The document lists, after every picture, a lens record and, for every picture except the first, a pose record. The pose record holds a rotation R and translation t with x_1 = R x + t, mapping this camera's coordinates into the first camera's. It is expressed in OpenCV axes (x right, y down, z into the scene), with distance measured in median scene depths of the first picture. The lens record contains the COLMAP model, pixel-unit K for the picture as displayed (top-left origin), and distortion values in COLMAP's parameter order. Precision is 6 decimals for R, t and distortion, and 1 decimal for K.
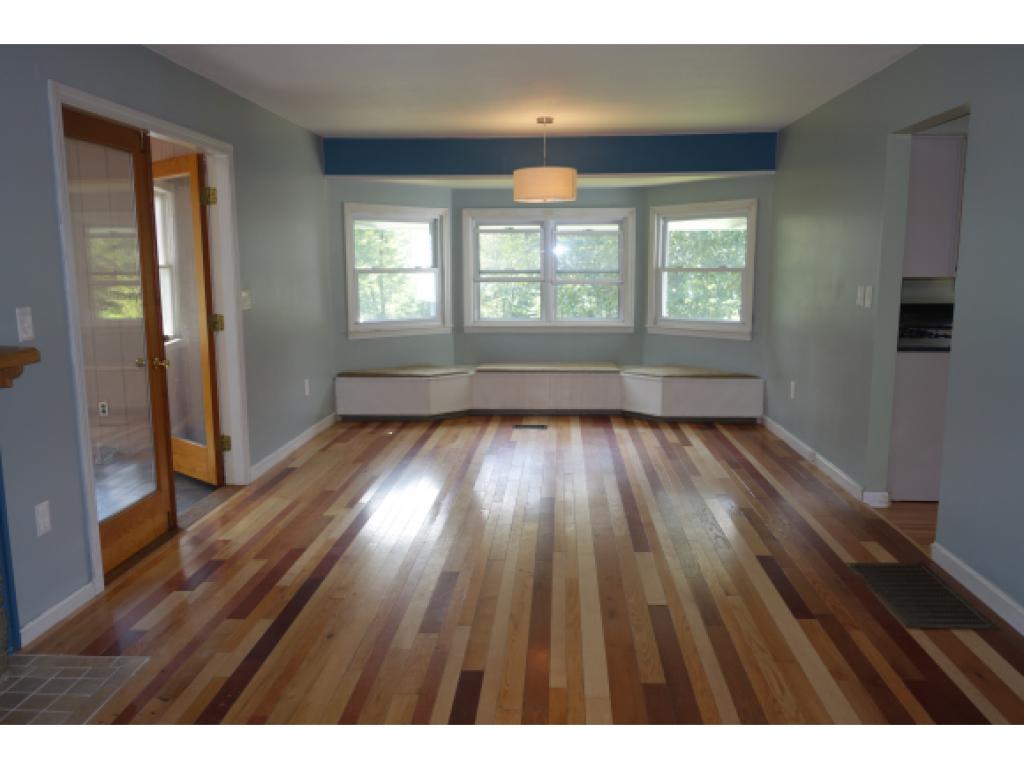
lens RADIAL K [[801.2, 0, 514.3], [0, 801.2, 380.1], [0, 0, 1]] dist [0.002665, -0.000618]
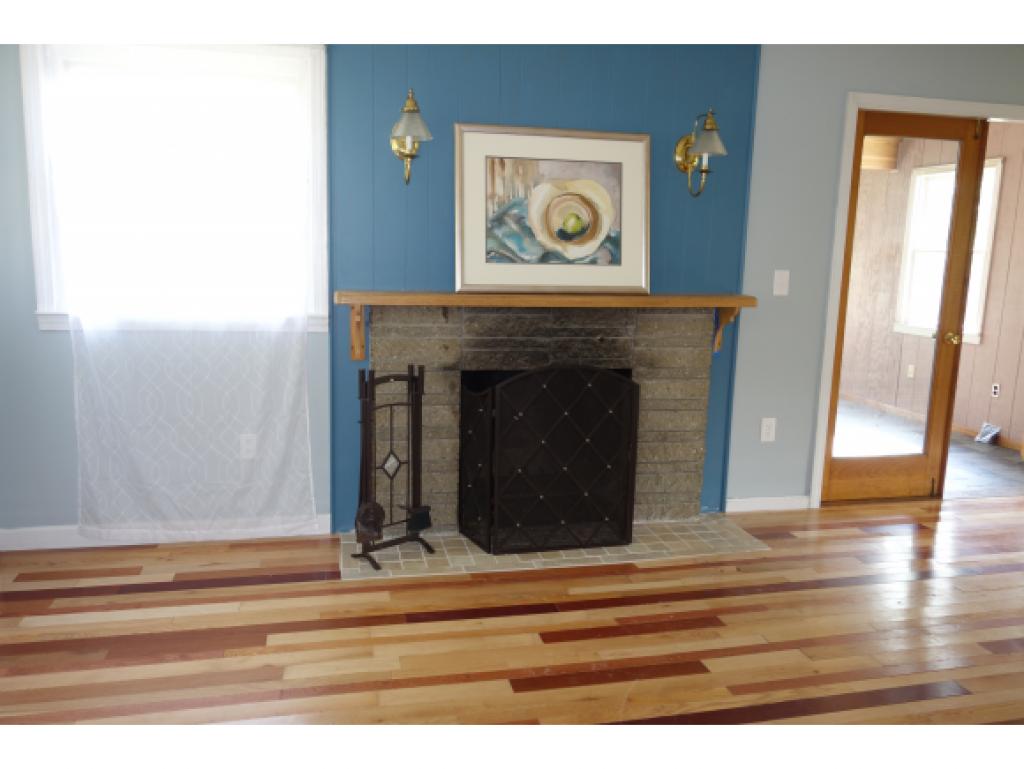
lens RADIAL K [[801.2, 0, 514.3], [0, 801.2, 380.1], [0, 0, 1]] dist [0.002665, -0.000618]
pose [[0.281592, 0.168603, -0.944605, 0.477635], [-0.165328, 0.978244, 0.125322, -0.006628], [0.945184, 0.120880, 0.303340, 0.167797]]
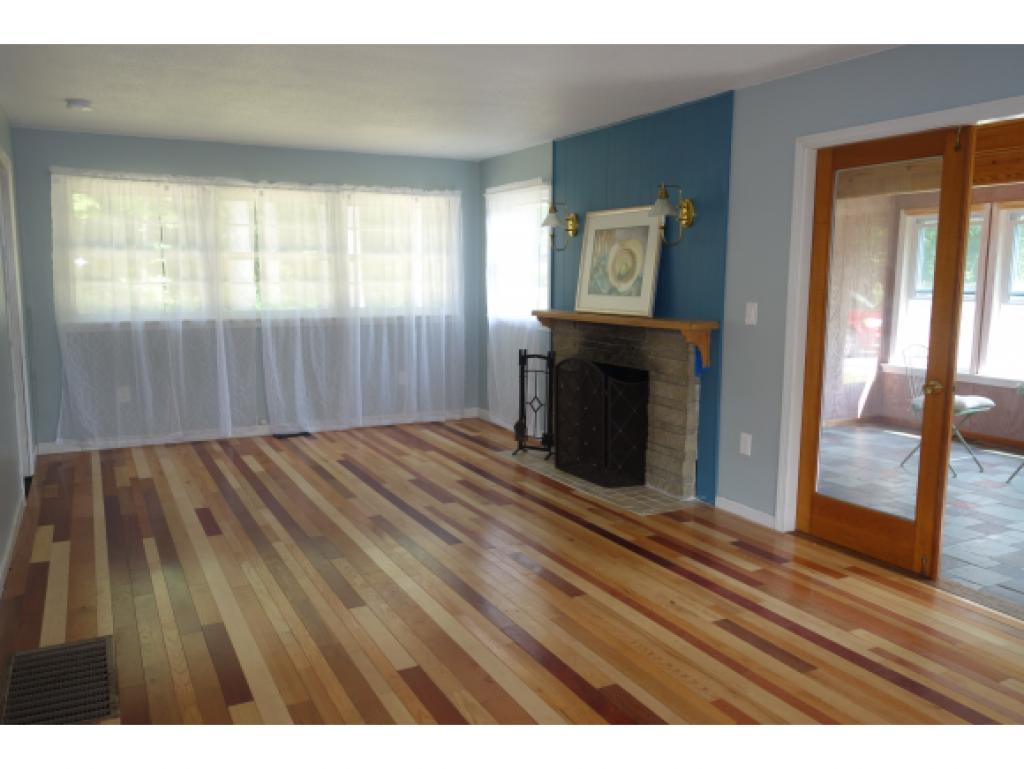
lens RADIAL K [[801.2, 0, 514.3], [0, 801.2, 380.1], [0, 0, 1]] dist [0.002665, -0.000618]
pose [[-0.852264, 0.066703, -0.518841, 0.488754], [-0.078971, 0.964064, 0.253662, -0.257639], [0.517116, 0.257160, -0.816370, 1.749416]]
